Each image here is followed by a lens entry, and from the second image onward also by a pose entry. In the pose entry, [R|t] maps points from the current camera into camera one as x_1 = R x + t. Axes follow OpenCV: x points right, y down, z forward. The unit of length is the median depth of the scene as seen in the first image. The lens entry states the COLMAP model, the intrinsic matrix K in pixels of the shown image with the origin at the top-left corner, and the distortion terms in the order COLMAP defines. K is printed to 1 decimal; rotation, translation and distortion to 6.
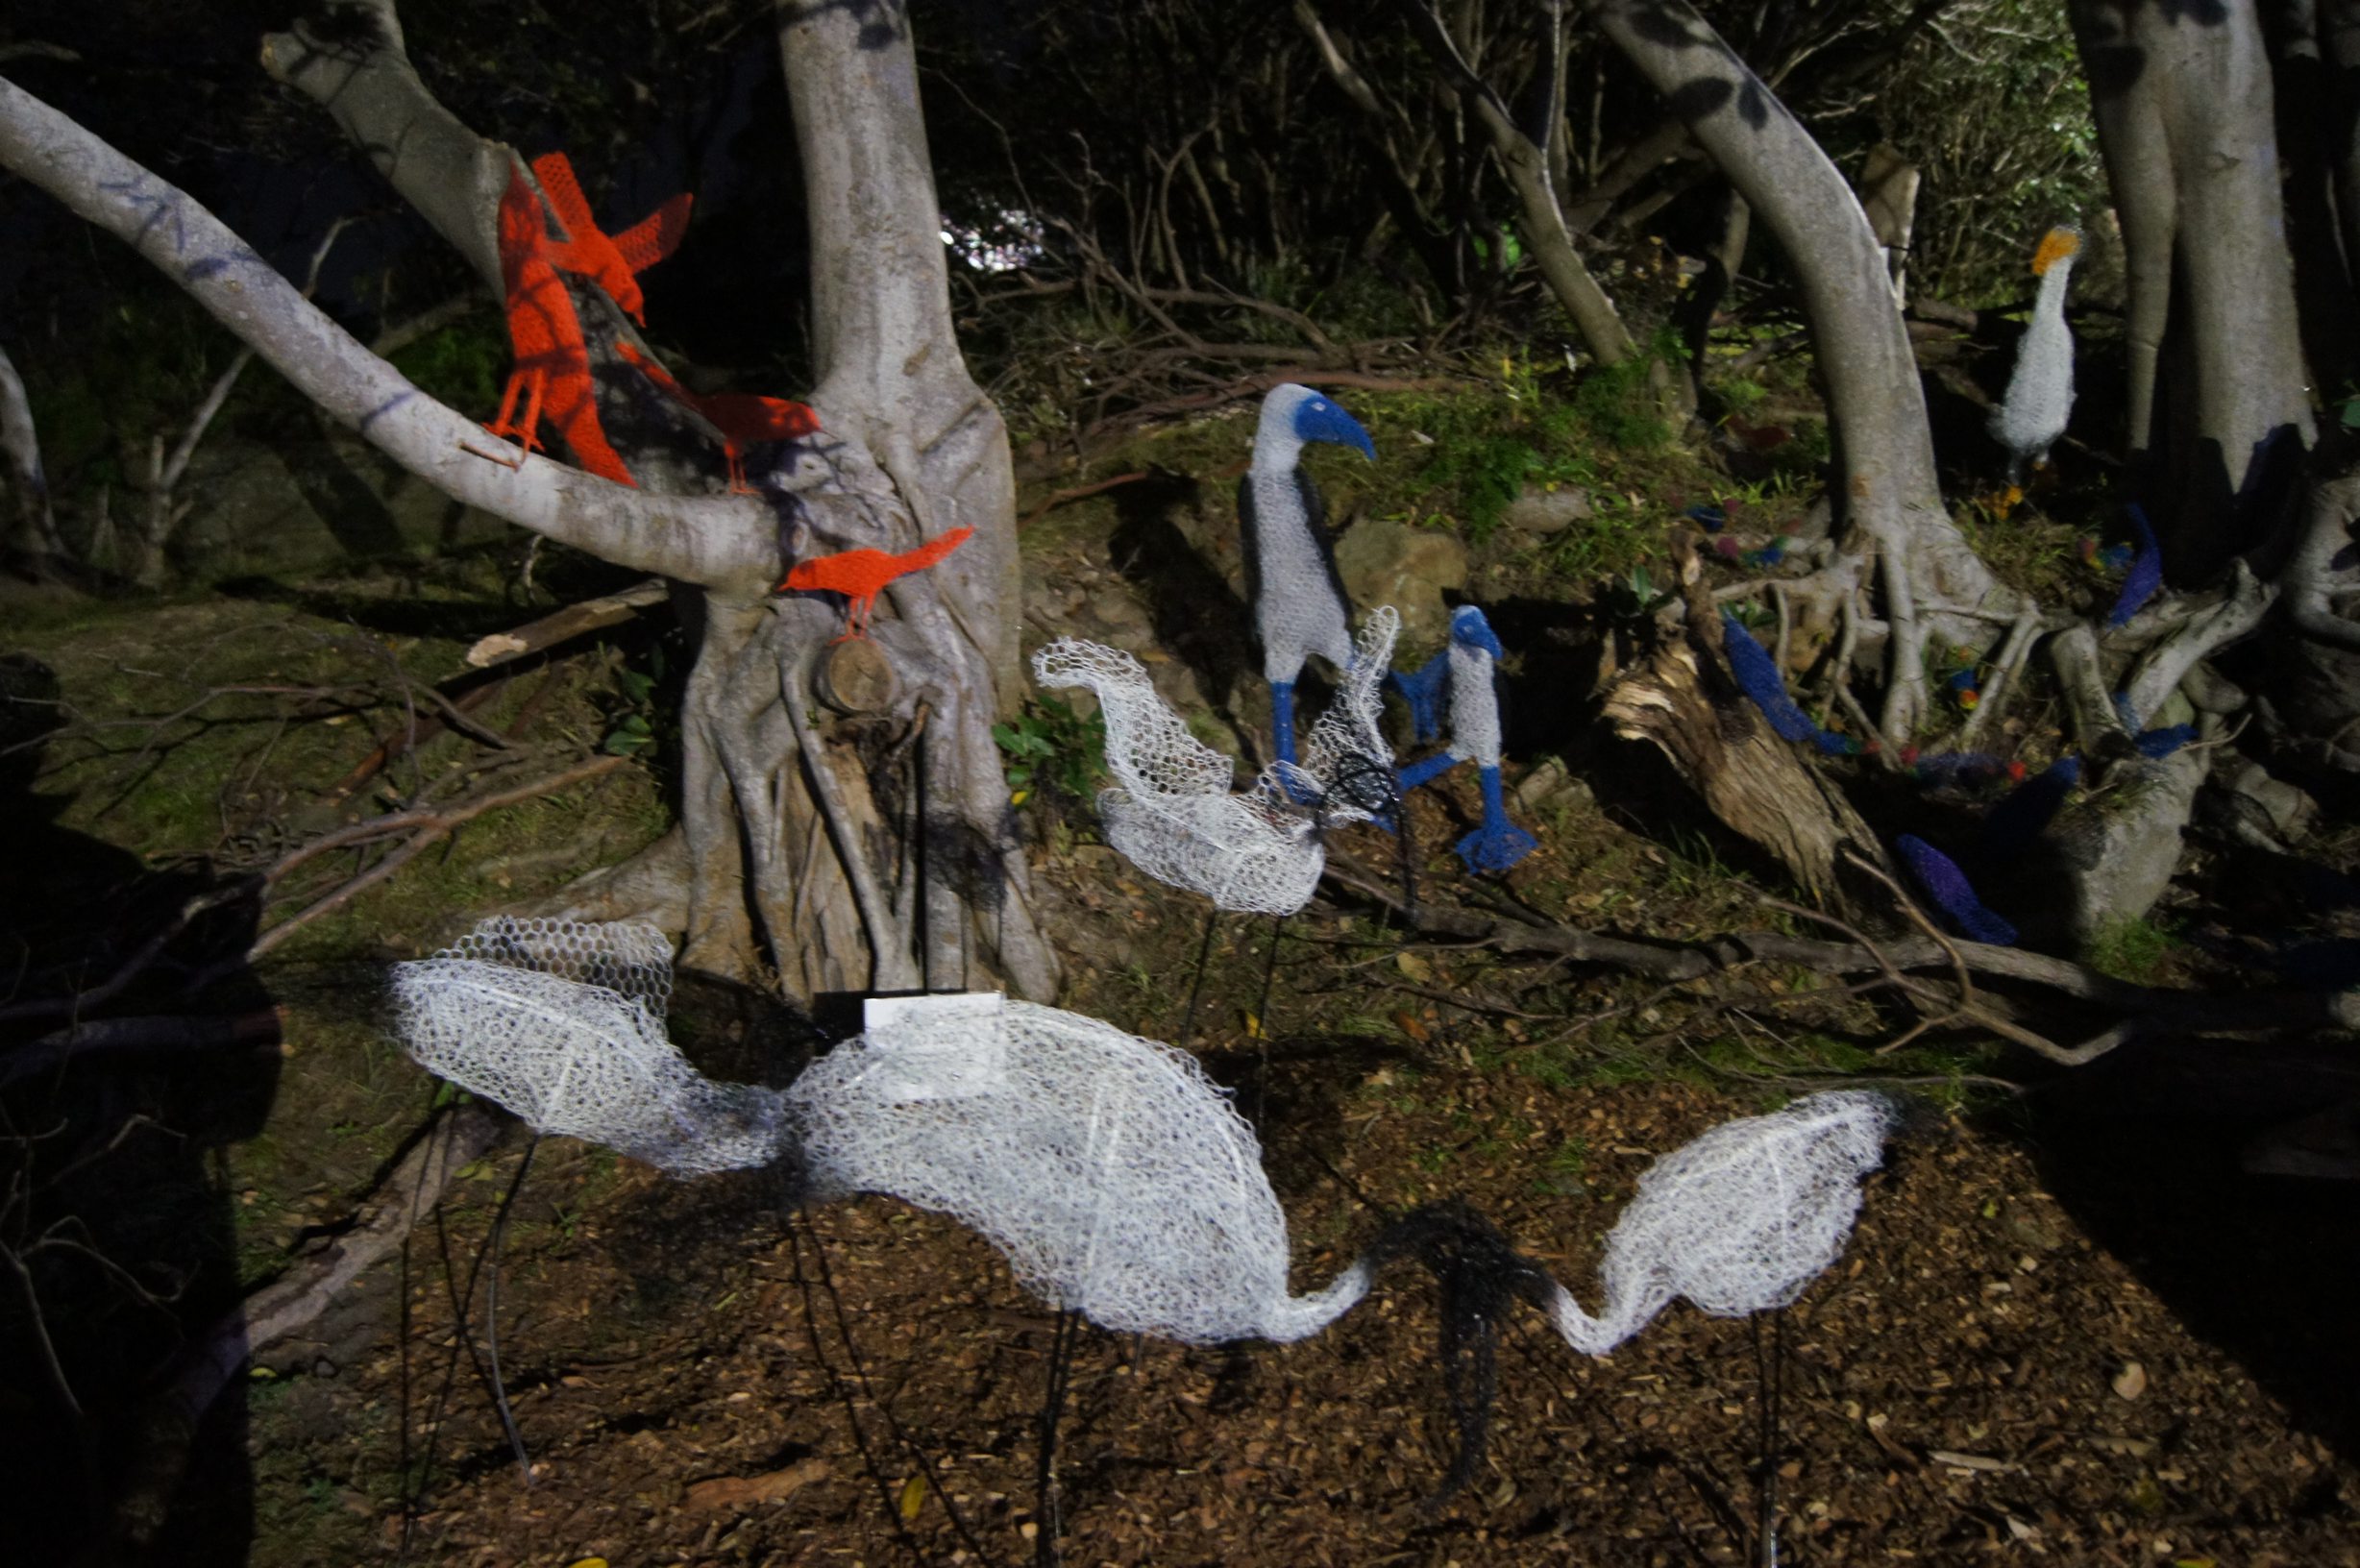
lens RADIAL K [[2075.7, 0, 1176.1], [0, 2075.7, 839.0], [0, 0, 1]] dist [-0.064413, 0.004998]
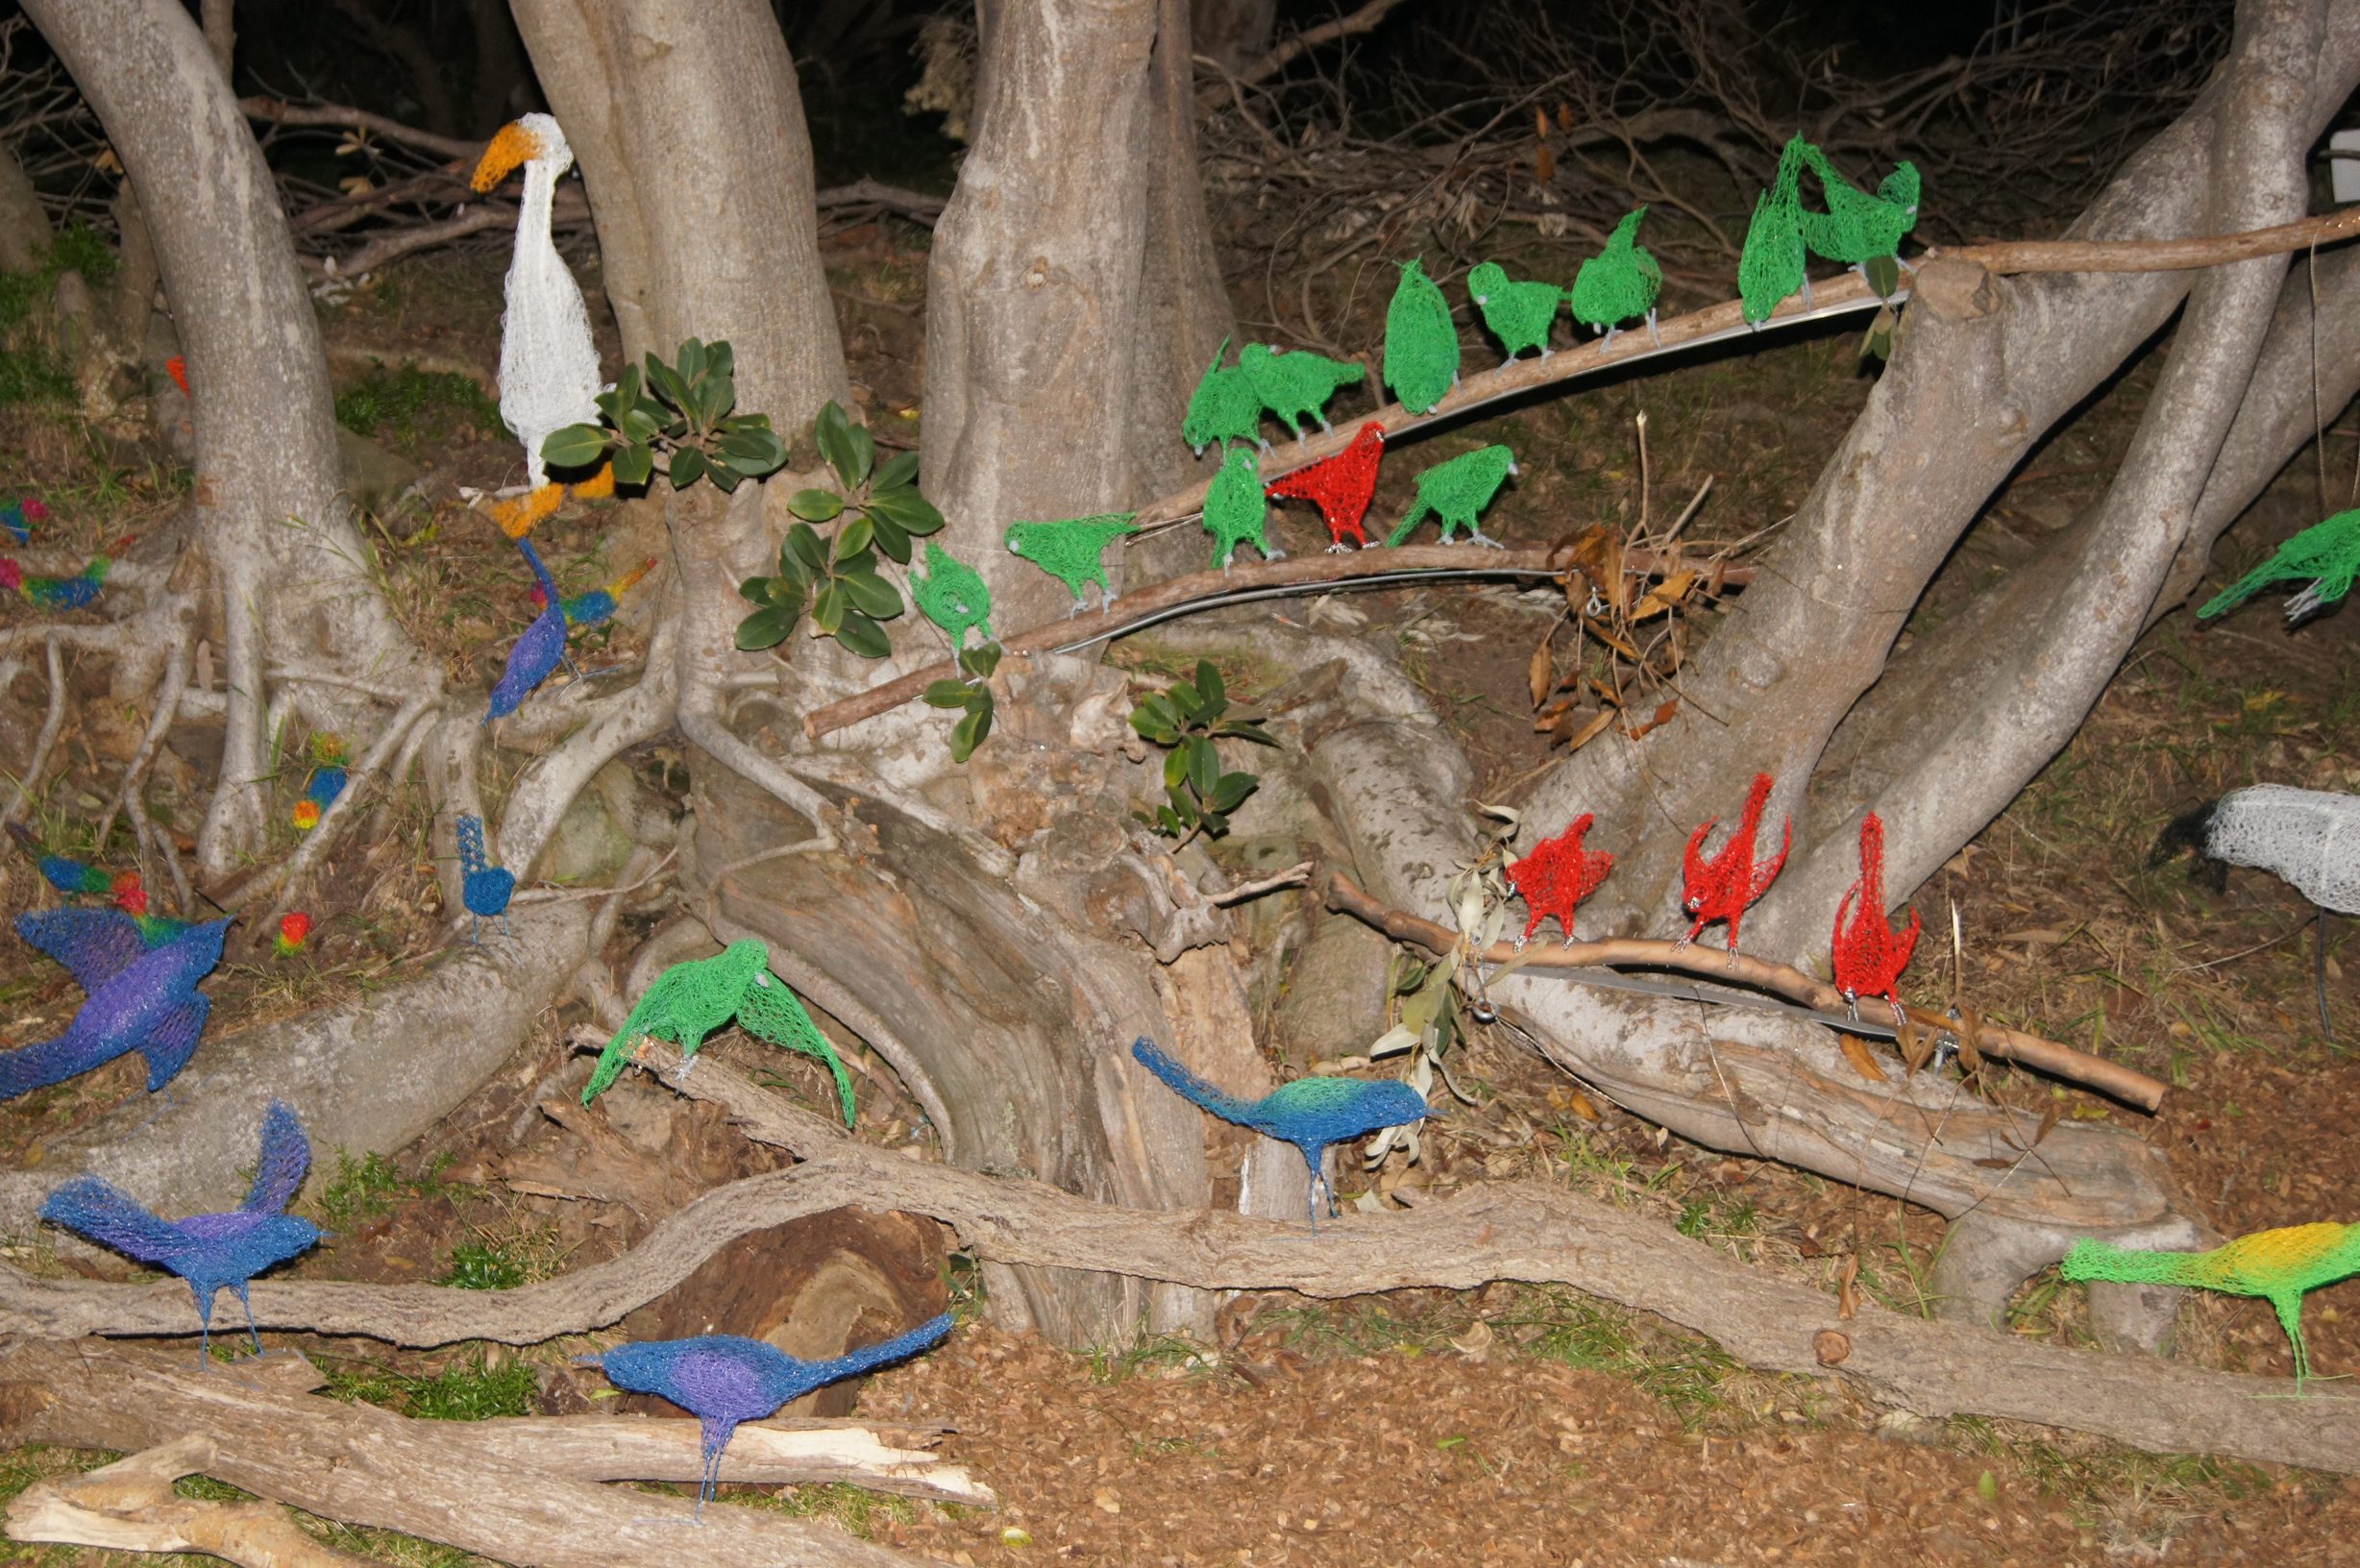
lens RADIAL K [[3492.4, 0, 1181.2], [0, 3492.4, 783.3], [0, 0, 1]] dist [0.007202, 0.000000]
pose [[0.991166, 0.033662, 0.128281, 0.588220], [-0.029616, 0.999006, -0.033320, -0.054260], [-0.129275, 0.029227, 0.991178, -0.204094]]
